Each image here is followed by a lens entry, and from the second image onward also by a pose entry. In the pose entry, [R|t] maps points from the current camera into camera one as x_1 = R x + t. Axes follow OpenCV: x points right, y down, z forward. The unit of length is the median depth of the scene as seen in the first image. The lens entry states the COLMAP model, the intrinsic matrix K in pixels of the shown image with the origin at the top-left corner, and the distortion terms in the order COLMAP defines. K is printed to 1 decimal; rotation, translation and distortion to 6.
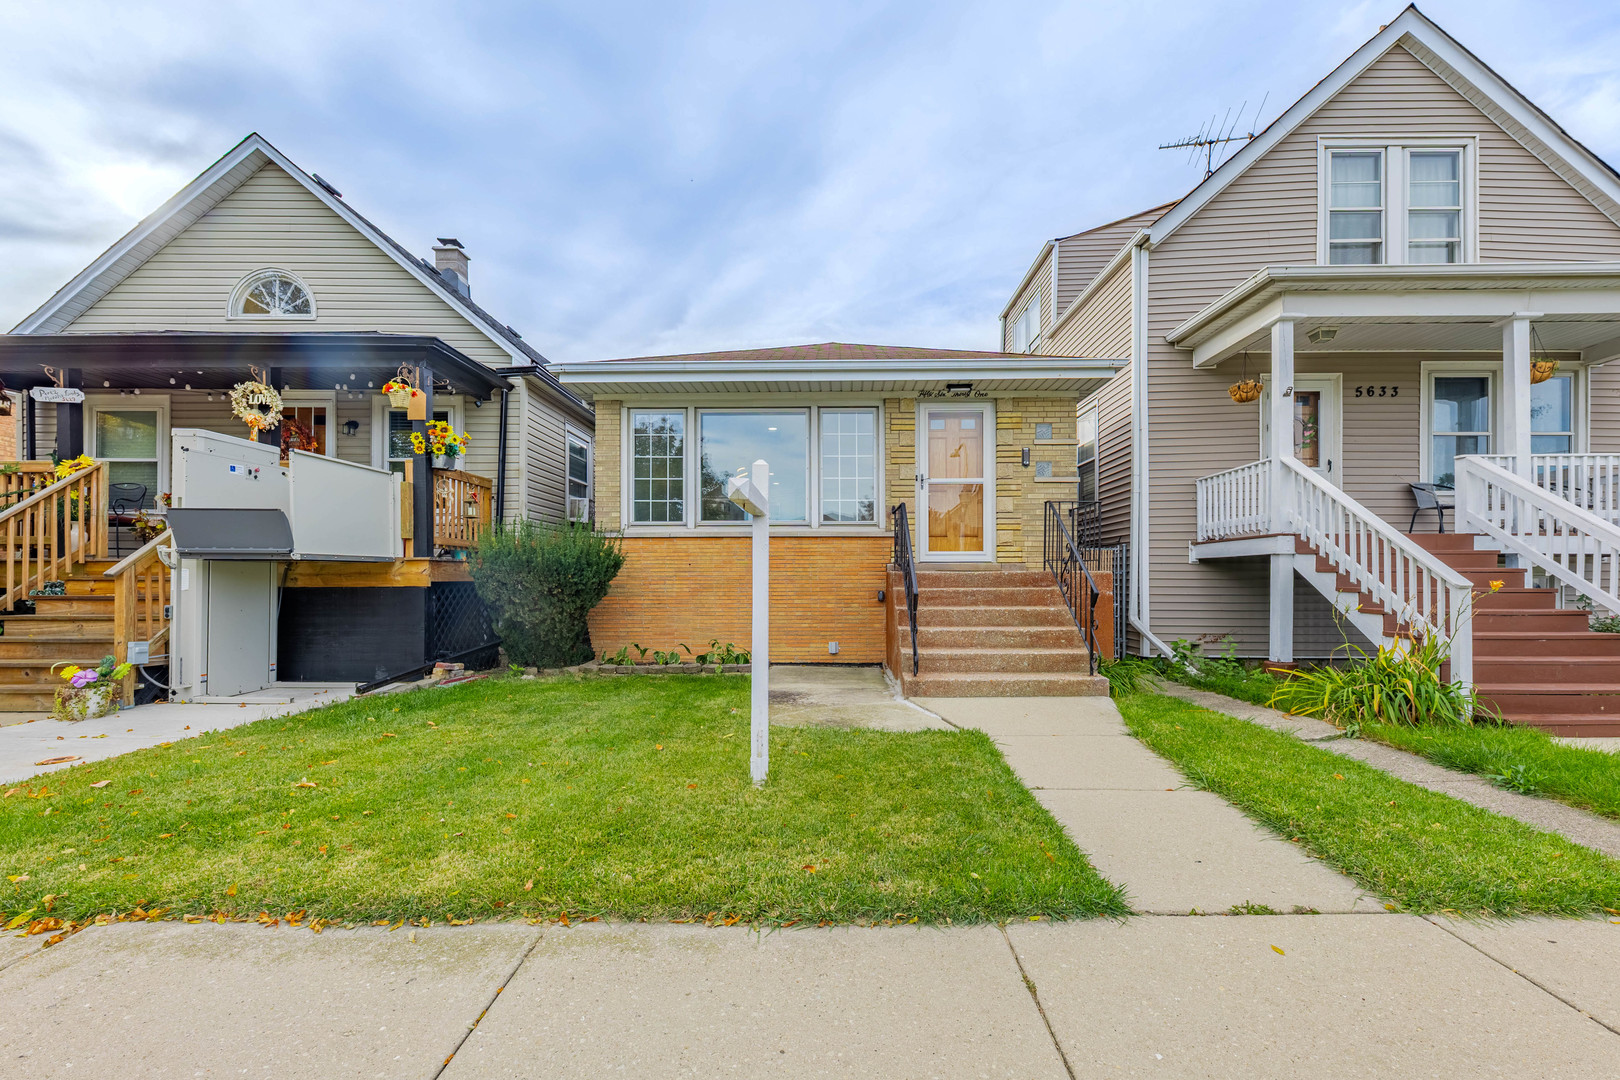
lens RADIAL K [[674.3, 0, 810.0], [0, 674.3, 540.0], [0, 0, 1]] dist [0.003699, 0.000205]
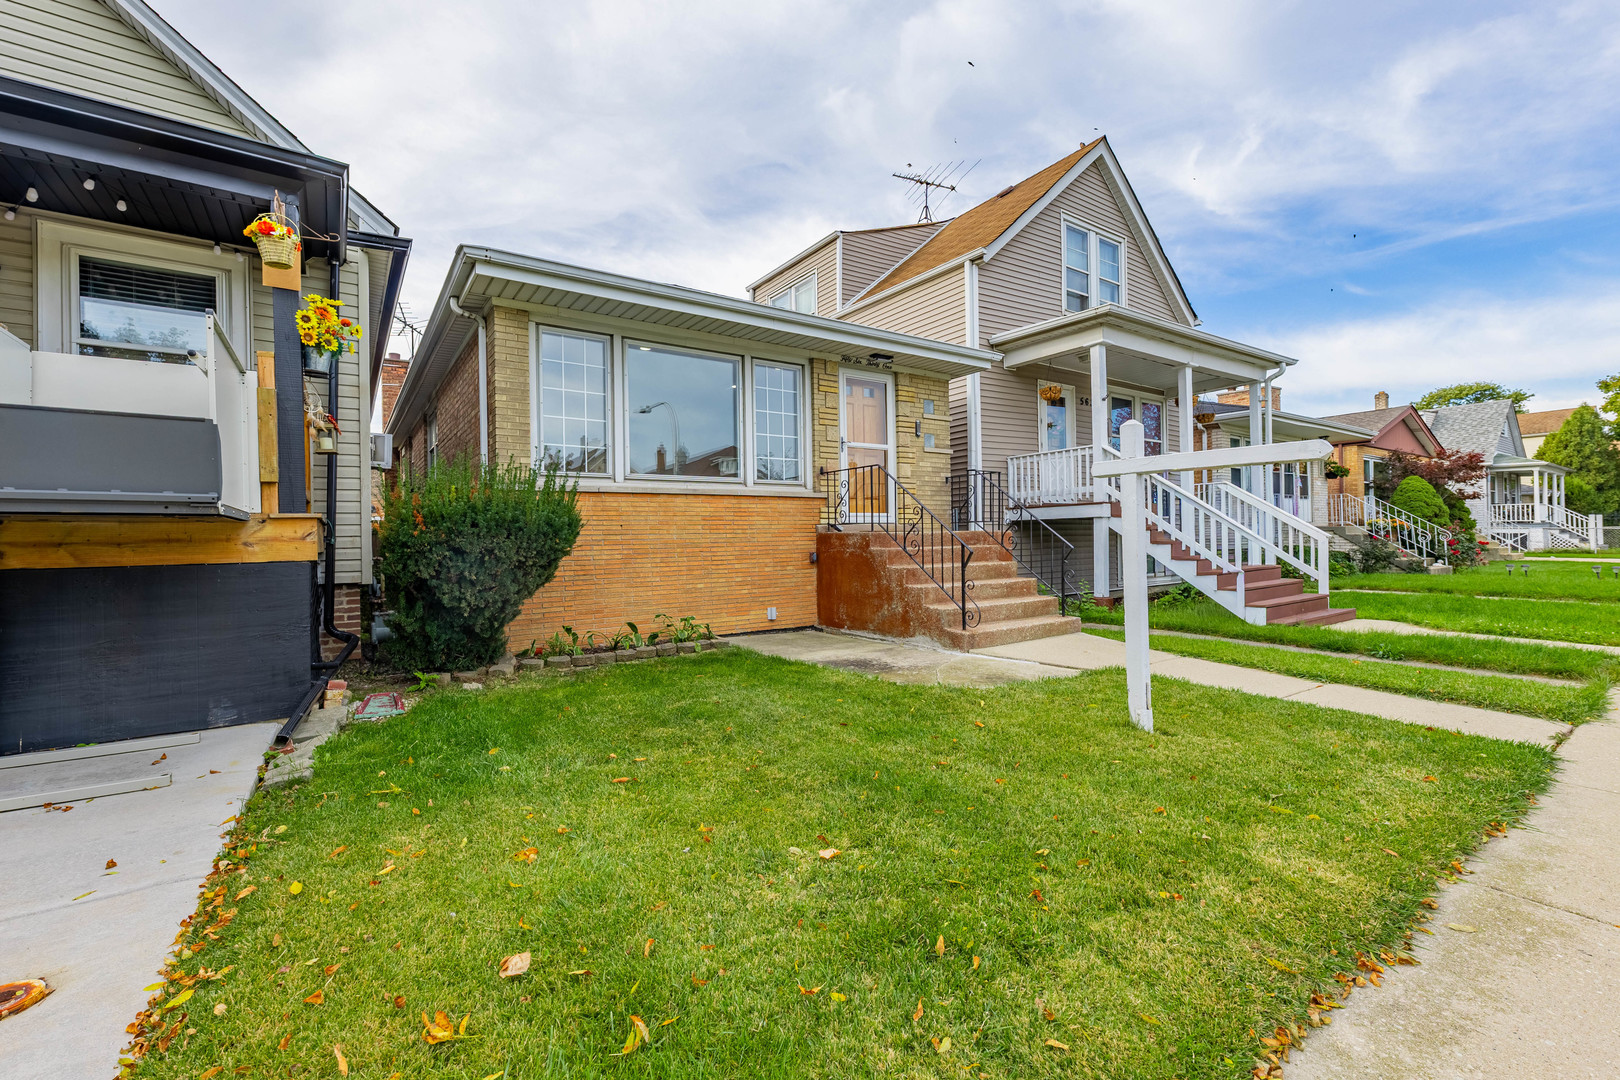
lens RADIAL K [[678.1, 0, 802.5], [0, 678.1, 497.8], [0, 0, 1]] dist [0.003615, 0.000341]
pose [[0.819681, 0.023020, 0.572357, -0.487074], [-0.017422, 0.999732, -0.015259, 0.011450], [-0.572555, 0.002536, 0.819863, 0.200681]]
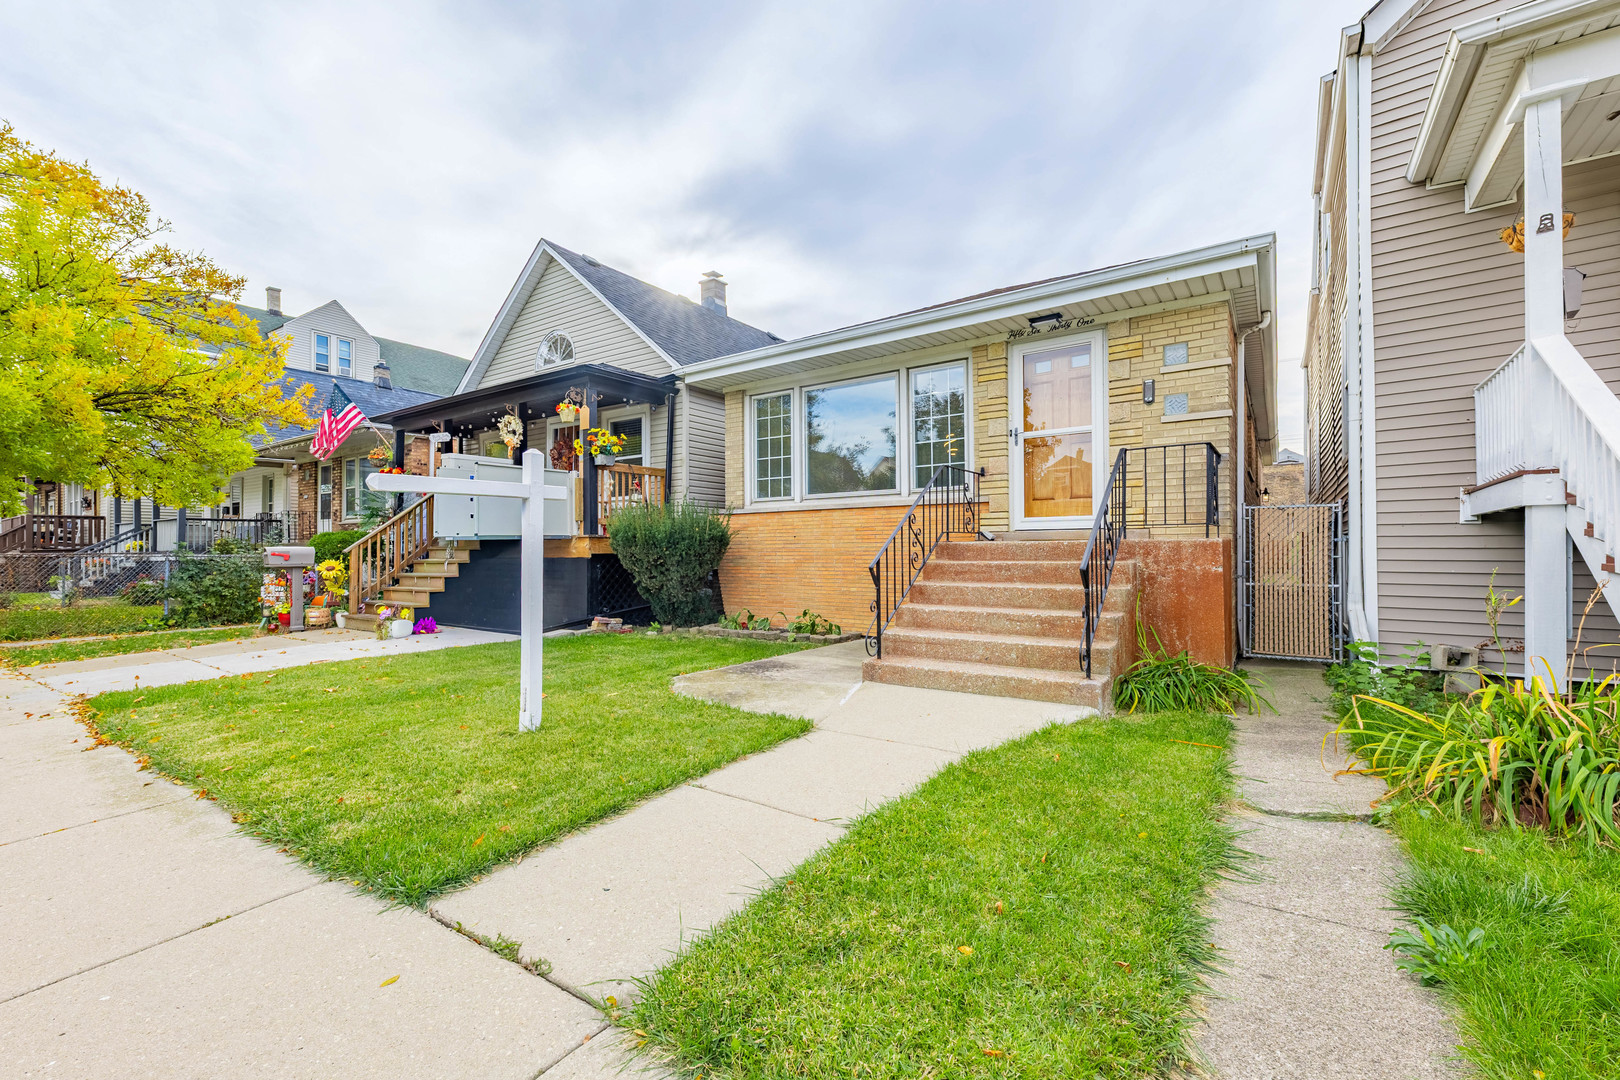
lens RADIAL K [[661.9, 0, 798.6], [0, 661.9, 508.9], [0, 0, 1]] dist [0.002356, 0.000213]
pose [[0.829983, -0.038010, -0.556492, 0.416982], [0.037655, 0.999218, -0.012088, 0.005624], [0.556516, -0.010922, 0.830765, 0.149101]]
